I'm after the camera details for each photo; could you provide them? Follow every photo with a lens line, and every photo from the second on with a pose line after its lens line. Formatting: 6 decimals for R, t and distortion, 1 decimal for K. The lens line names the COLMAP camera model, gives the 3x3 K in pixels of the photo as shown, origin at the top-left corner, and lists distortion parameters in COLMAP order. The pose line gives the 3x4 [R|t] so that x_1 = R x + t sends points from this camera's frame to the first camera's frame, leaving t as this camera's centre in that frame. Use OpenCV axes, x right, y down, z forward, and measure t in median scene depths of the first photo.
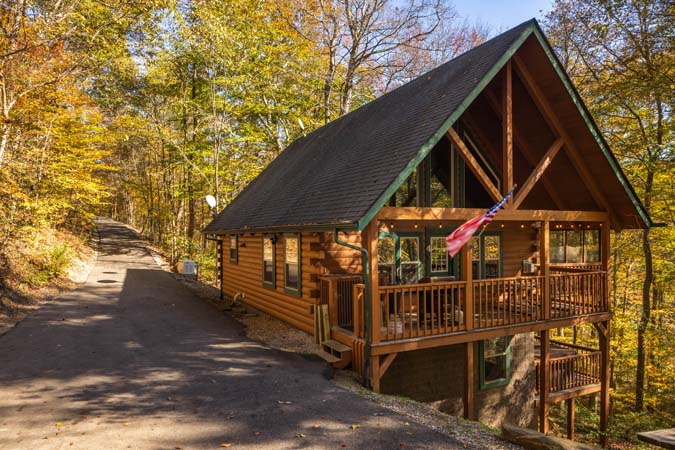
lens RADIAL K [[442.8, 0, 337.2], [0, 442.8, 232.0], [0, 0, 1]] dist [-0.006152, 0.000493]
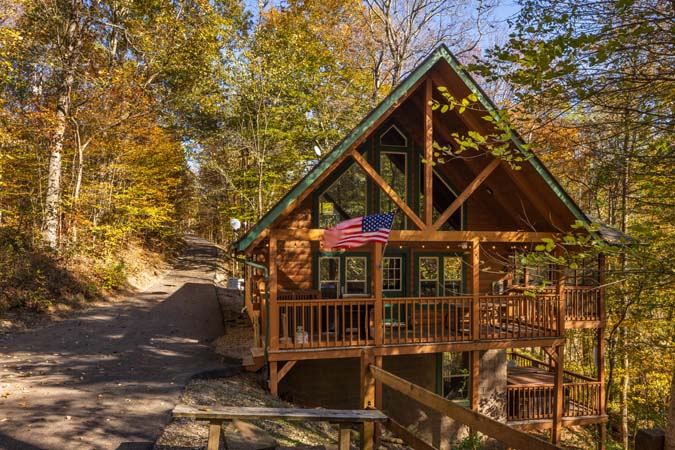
lens RADIAL K [[442.8, 0, 336.3], [0, 442.8, 252.1], [0, 0, 1]] dist [-0.006152, 0.000493]
pose [[0.971482, 0.008545, -0.236957, 0.340539], [-0.008813, 0.999961, -0.000073, 0.000610], [0.236947, 0.002159, 0.971520, -0.034775]]
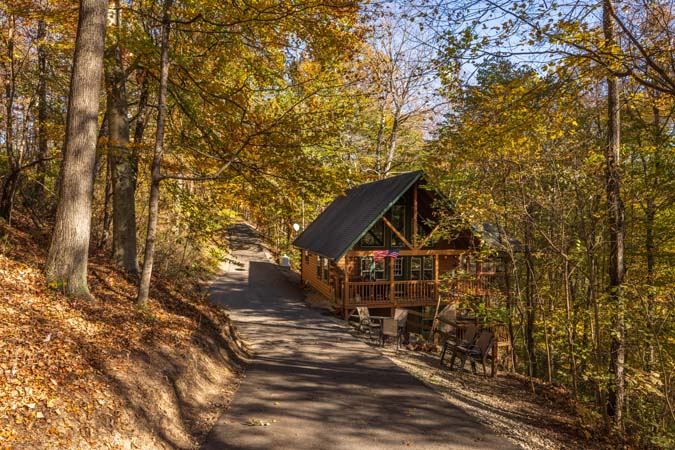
lens RADIAL K [[442.8, 0, 336.9], [0, 442.8, 221.8], [0, 0, 1]] dist [-0.006152, 0.000493]
pose [[0.973797, 0.013284, -0.227030, 0.409687], [-0.009932, 0.999824, 0.015901, -0.181662], [0.227201, -0.013230, 0.973758, -1.017175]]
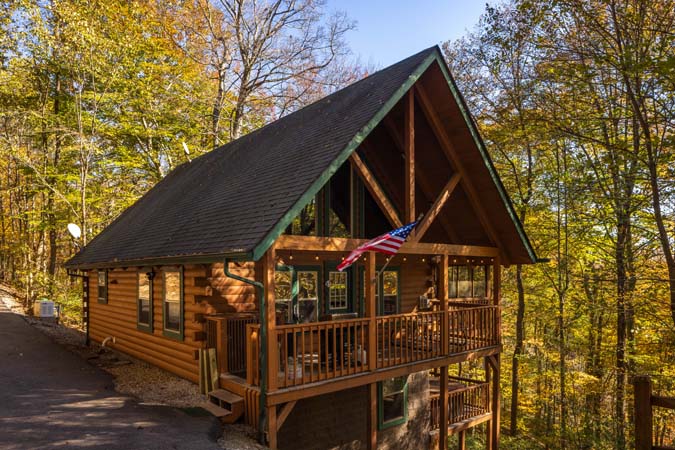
lens RADIAL K [[442.8, 0, 333.0], [0, 442.8, 270.5], [0, 0, 1]] dist [-0.006152, 0.000493]
pose [[0.971804, 0.003730, 0.235760, -0.002153], [-0.003489, 0.999993, -0.001441, 0.009847], [-0.235764, 0.000578, 0.971810, 0.084664]]
